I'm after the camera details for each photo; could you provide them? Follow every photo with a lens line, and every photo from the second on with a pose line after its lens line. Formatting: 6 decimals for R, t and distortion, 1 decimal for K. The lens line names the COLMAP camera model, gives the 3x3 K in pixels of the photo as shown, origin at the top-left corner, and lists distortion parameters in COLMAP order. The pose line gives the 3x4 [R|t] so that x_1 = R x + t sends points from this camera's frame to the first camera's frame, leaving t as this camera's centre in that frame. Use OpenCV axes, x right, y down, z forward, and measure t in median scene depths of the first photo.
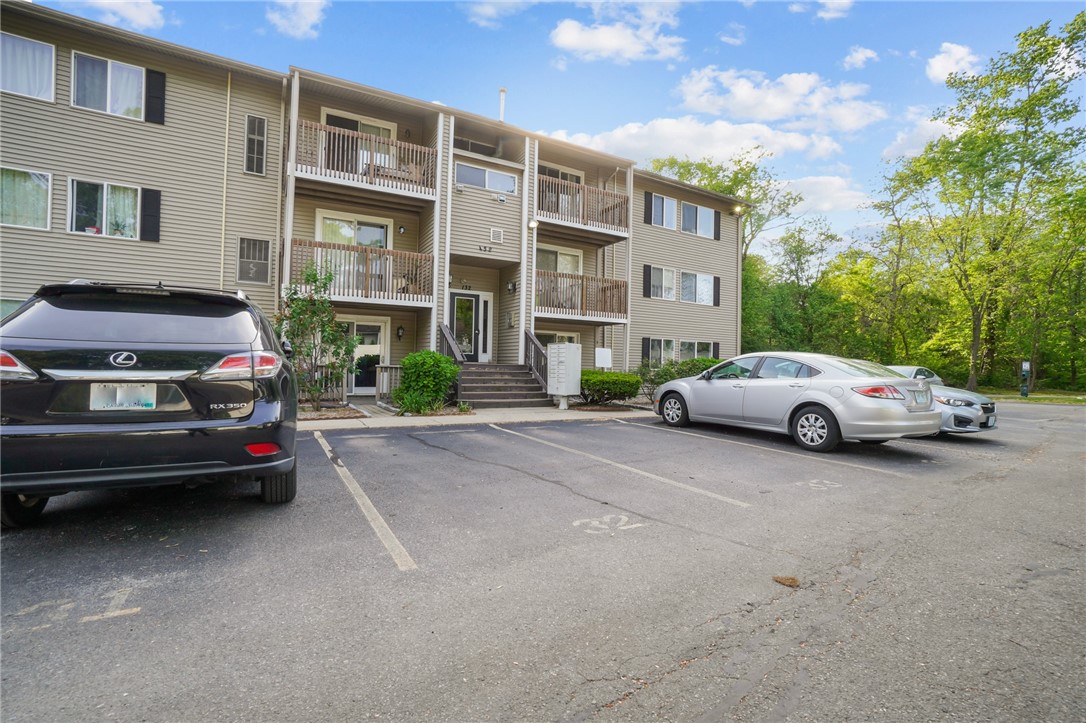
lens RADIAL K [[491.6, 0, 538.9], [0, 491.6, 360.1], [0, 0, 1]] dist [-0.050478, 0.016061]
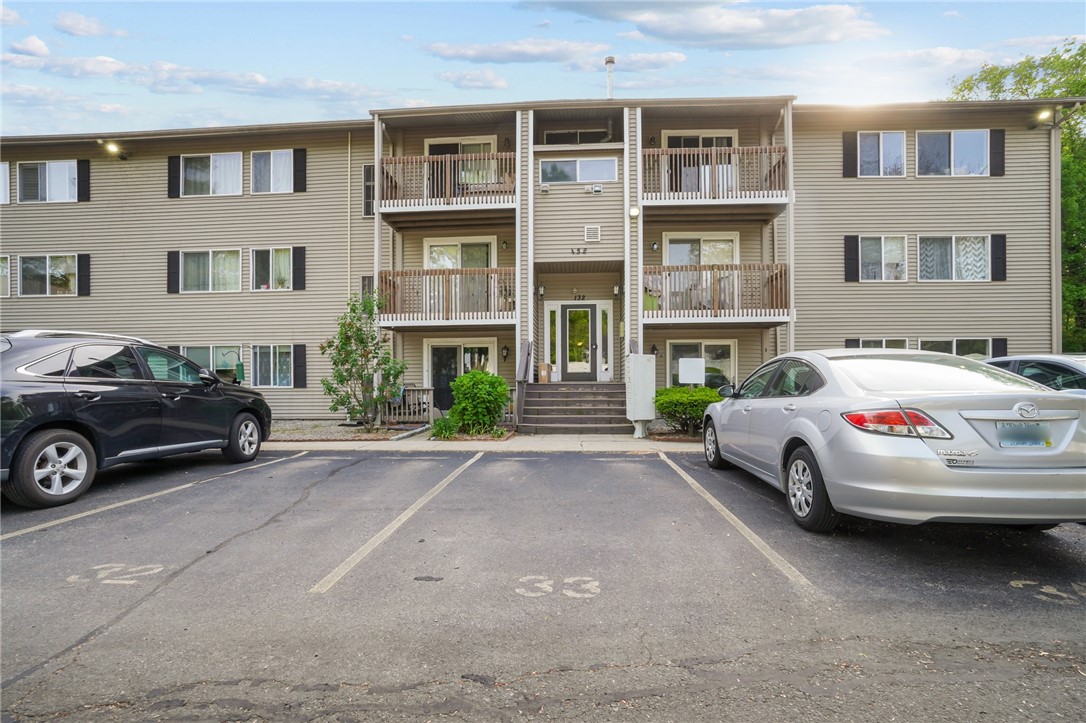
lens RADIAL K [[524.1, 0, 537.1], [0, 524.1, 383.1], [0, 0, 1]] dist [-0.028432, 0.005039]
pose [[0.838615, -0.027688, -0.544020, 0.340127], [0.029532, 0.999550, -0.005348, 0.010585], [0.543923, -0.011581, 0.839055, 0.183851]]
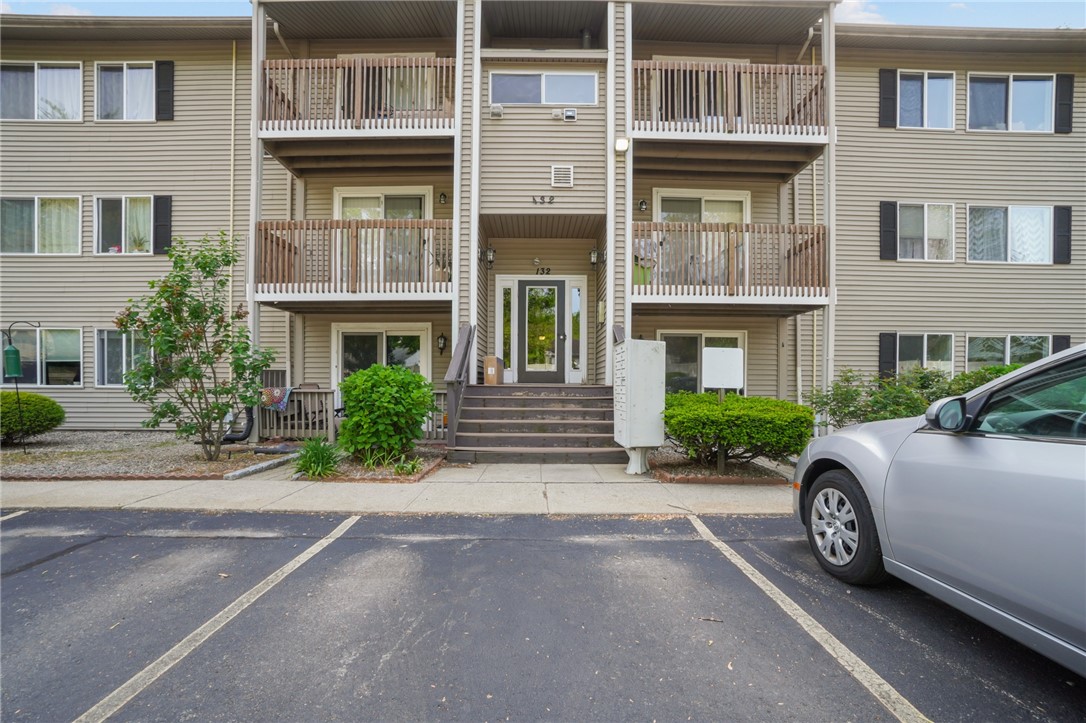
lens RADIAL K [[491.6, 0, 537.0], [0, 491.6, 391.2], [0, 0, 1]] dist [-0.050478, 0.016061]
pose [[0.875893, -0.012386, -0.482346, 0.185844], [0.019883, 0.999748, 0.010434, 0.008569], [0.482095, -0.018730, 0.875919, 0.467851]]
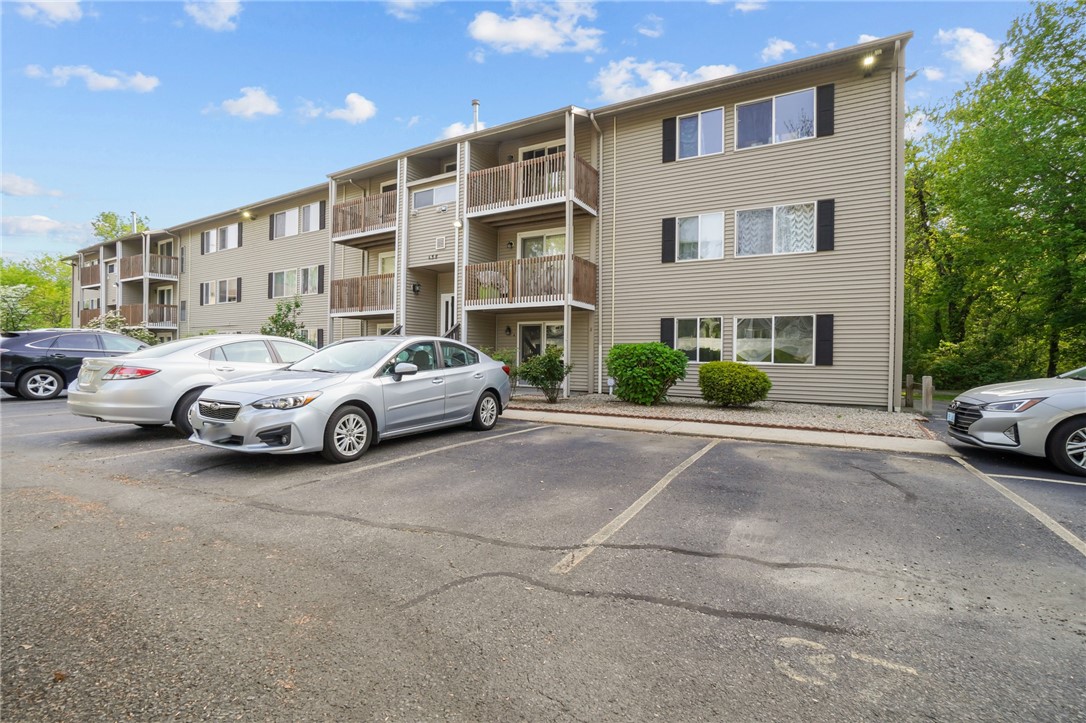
lens RADIAL K [[518.4, 0, 534.6], [0, 518.4, 358.6], [0, 0, 1]] dist [-0.048327, 0.001740]
pose [[0.487681, -0.013372, -0.872919, 1.104802], [0.010587, 0.999900, -0.009402, 0.026150], [0.872958, -0.004656, 0.487774, 0.638067]]
